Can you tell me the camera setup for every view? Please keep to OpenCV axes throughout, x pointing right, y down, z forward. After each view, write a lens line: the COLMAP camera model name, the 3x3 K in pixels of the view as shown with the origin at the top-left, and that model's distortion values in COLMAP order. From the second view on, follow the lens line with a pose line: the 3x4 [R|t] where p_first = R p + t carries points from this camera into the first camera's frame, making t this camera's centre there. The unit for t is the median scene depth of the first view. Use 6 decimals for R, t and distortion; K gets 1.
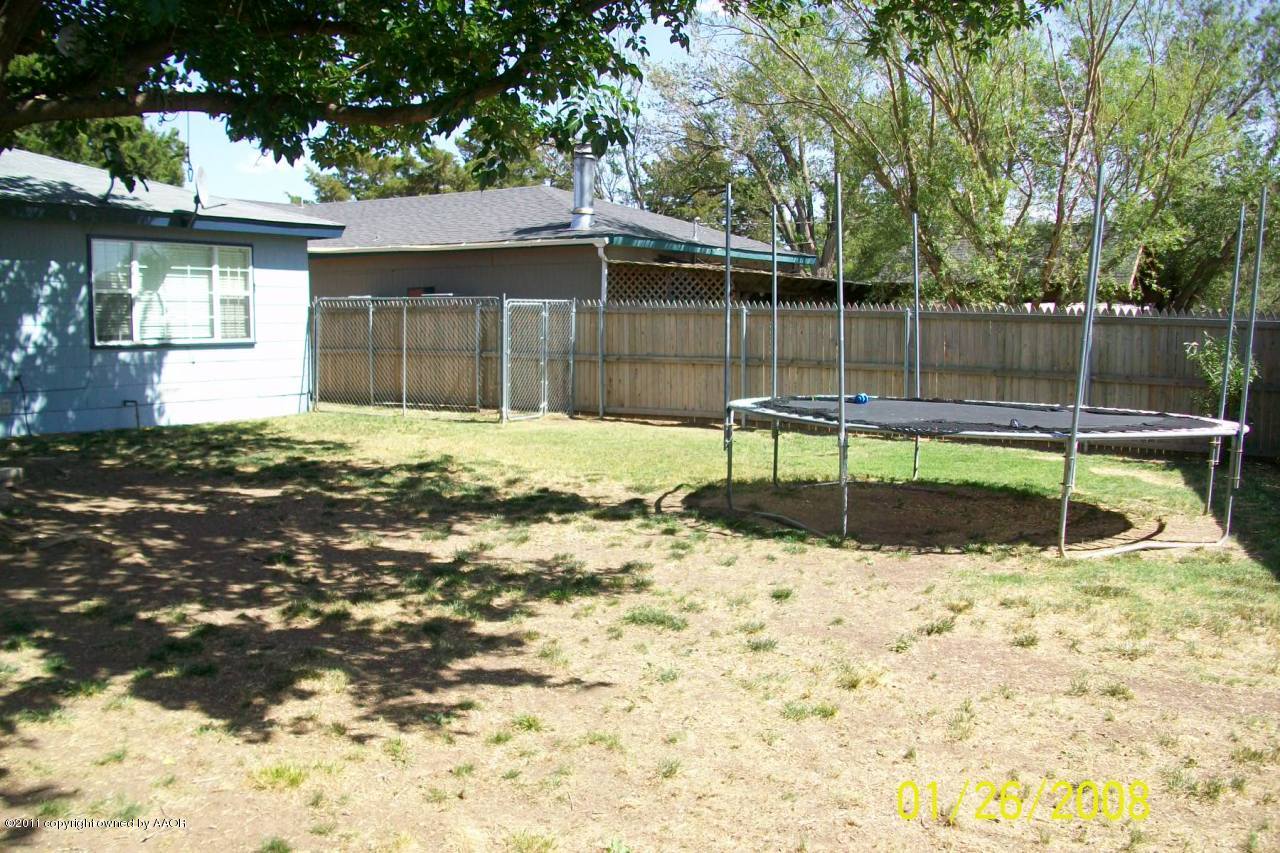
lens RADIAL K [[1200.2, 0, 641.2], [0, 1200.2, 443.8], [0, 0, 1]] dist [-0.135281, 0.047685]
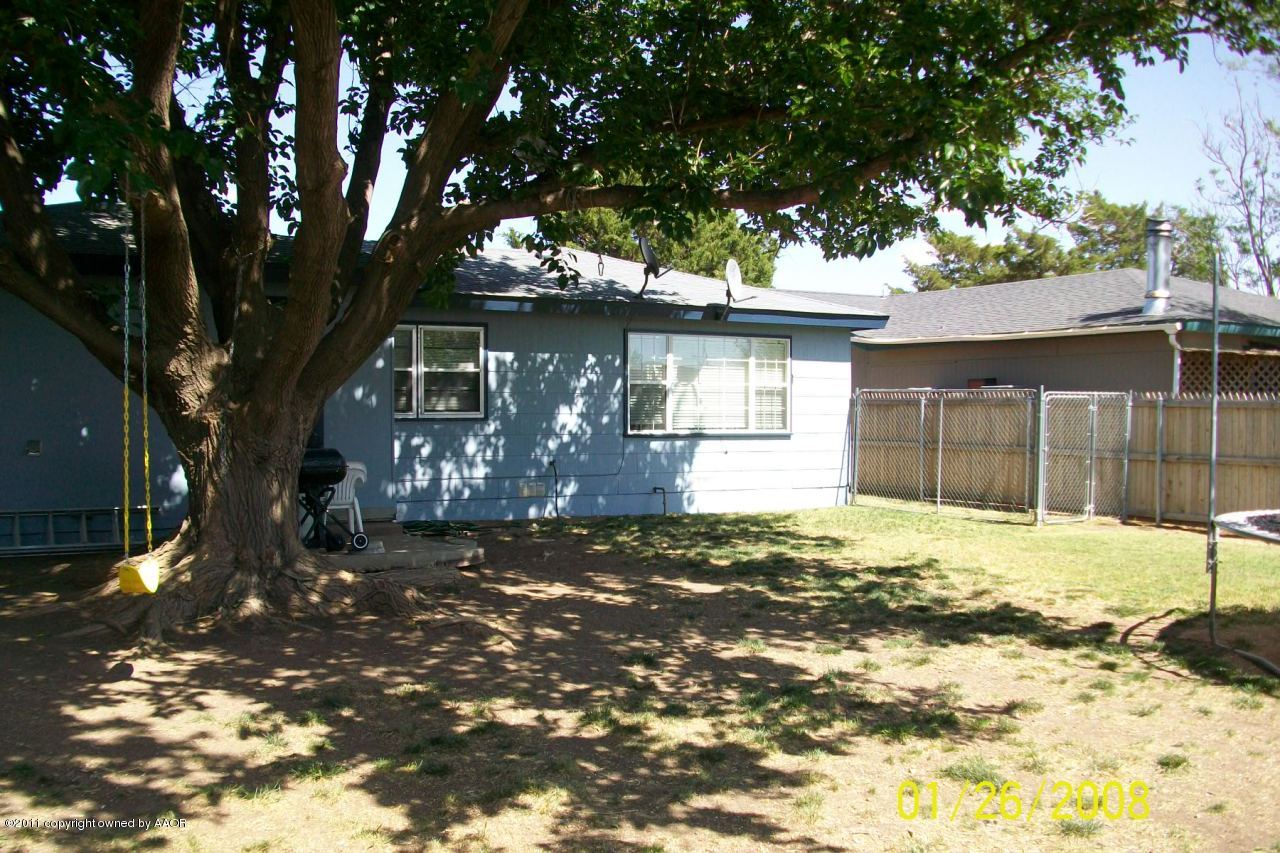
lens RADIAL K [[1212.4, 0, 640.0], [0, 1212.4, 498.4], [0, 0, 1]] dist [-0.231609, 0.229903]
pose [[0.862454, 0.033388, -0.505033, 0.085482], [-0.048847, 0.998655, -0.017394, -0.008114], [0.503773, 0.039671, 0.862925, 0.064581]]
